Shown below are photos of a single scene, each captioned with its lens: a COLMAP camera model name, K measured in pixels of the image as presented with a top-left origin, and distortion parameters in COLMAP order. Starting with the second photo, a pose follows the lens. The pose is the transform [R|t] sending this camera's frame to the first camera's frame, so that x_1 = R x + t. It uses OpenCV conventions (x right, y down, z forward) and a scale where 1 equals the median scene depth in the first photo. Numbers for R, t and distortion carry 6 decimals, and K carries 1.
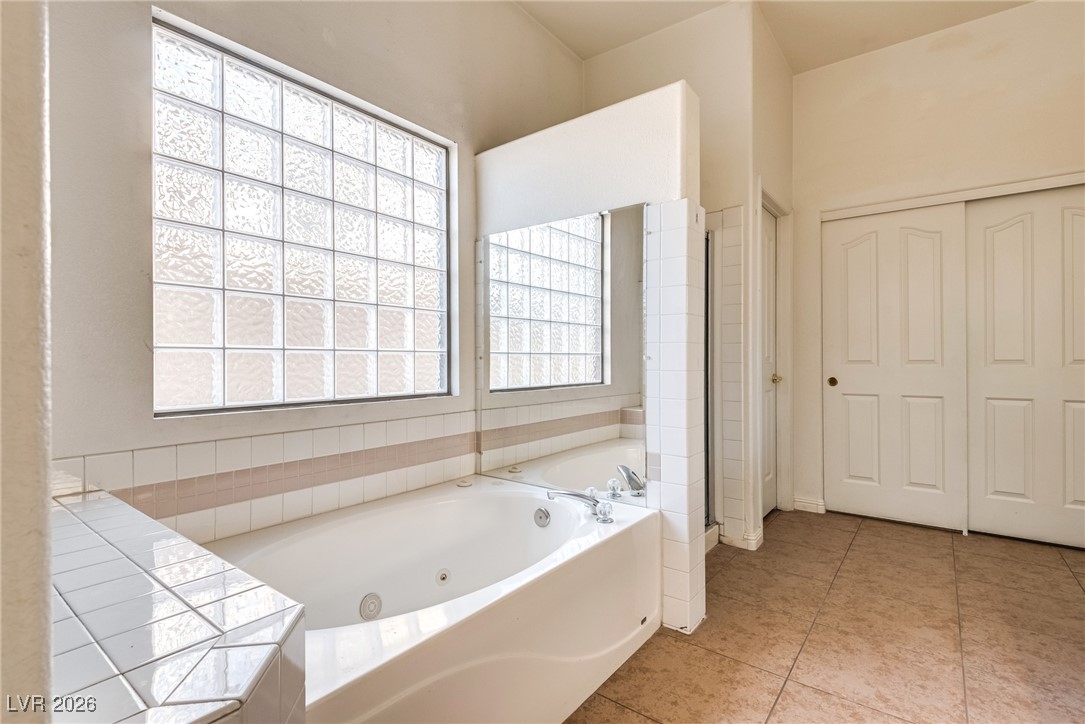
lens RADIAL K [[496.6, 0, 541.4], [0, 496.6, 361.5], [0, 0, 1]] dist [0.001350, -0.000573]
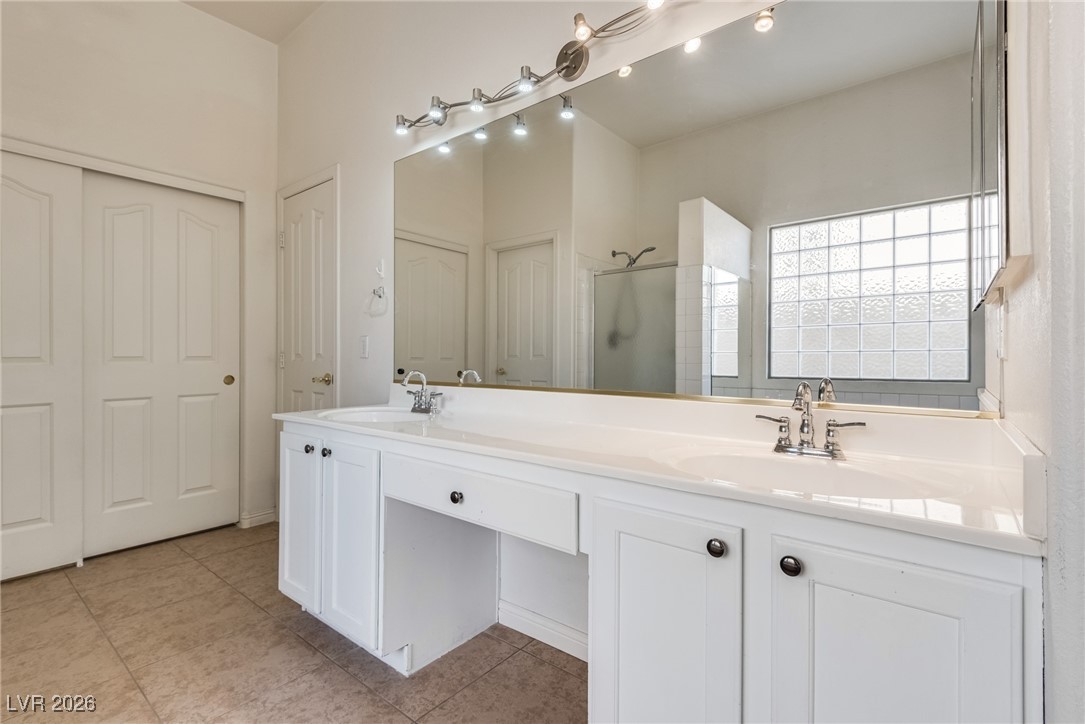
lens RADIAL K [[496.6, 0, 540.5], [0, 496.6, 353.7], [0, 0, 1]] dist [0.001350, -0.000573]
pose [[0.021964, 0.007692, 0.999729, 0.038415], [0.000846, 0.999970, -0.007712, -0.000840], [-0.999758, 0.001015, 0.021957, 0.252861]]
